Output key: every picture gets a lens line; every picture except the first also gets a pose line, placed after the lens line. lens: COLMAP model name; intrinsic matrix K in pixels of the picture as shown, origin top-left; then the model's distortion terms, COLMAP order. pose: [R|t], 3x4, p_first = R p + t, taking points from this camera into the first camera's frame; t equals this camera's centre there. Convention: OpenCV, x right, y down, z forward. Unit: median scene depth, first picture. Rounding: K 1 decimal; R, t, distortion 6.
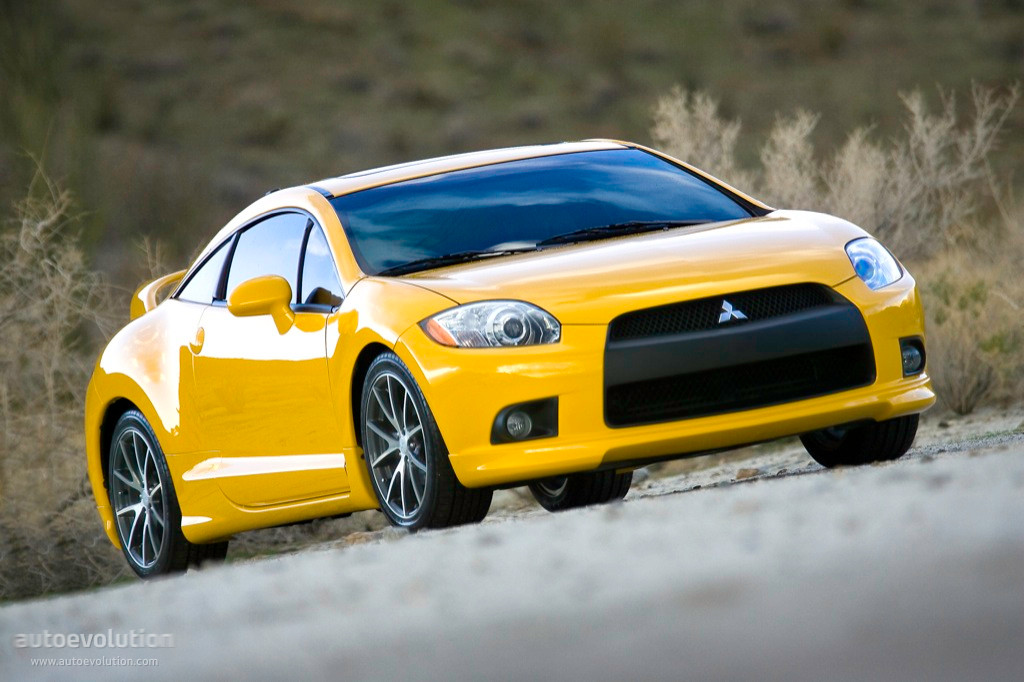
lens RADIAL K [[3938.1, 0, 512.0], [0, 3938.1, 341.0], [0, 0, 1]] dist [0.057359, 0.108922]
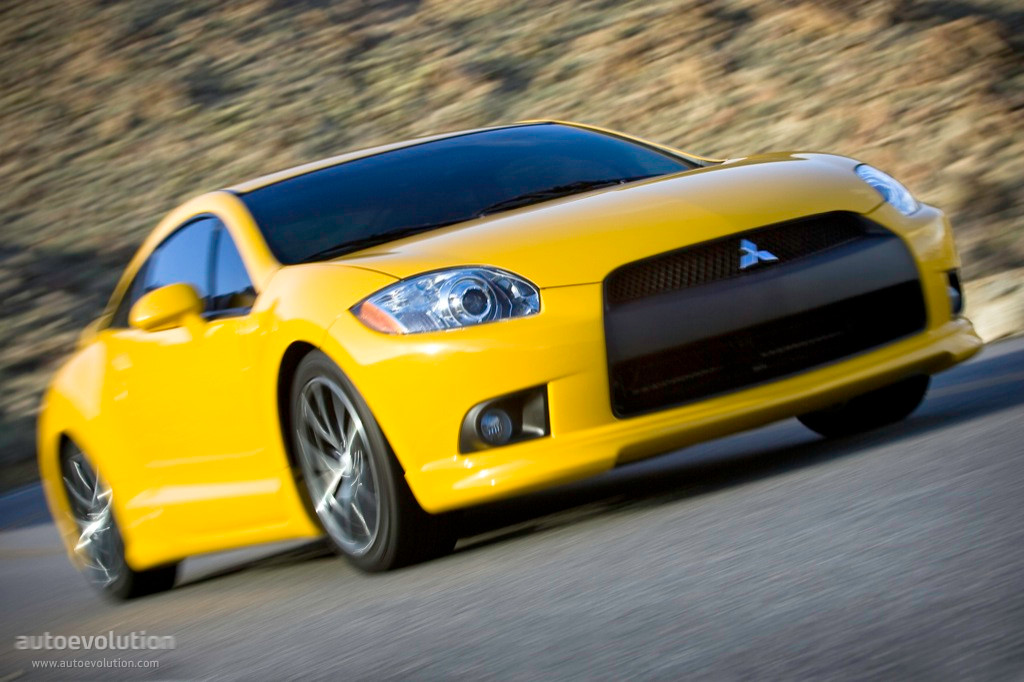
lens RADIAL K [[2168.1, 0, 512.0], [0, 2168.1, 341.0], [0, 0, 1]] dist [-0.013409, -0.015071]
pose [[0.994263, -0.092573, 0.053581, -0.015821], [0.093263, 0.995586, -0.010531, 0.009616], [-0.052369, 0.015468, 0.998508, 0.578190]]
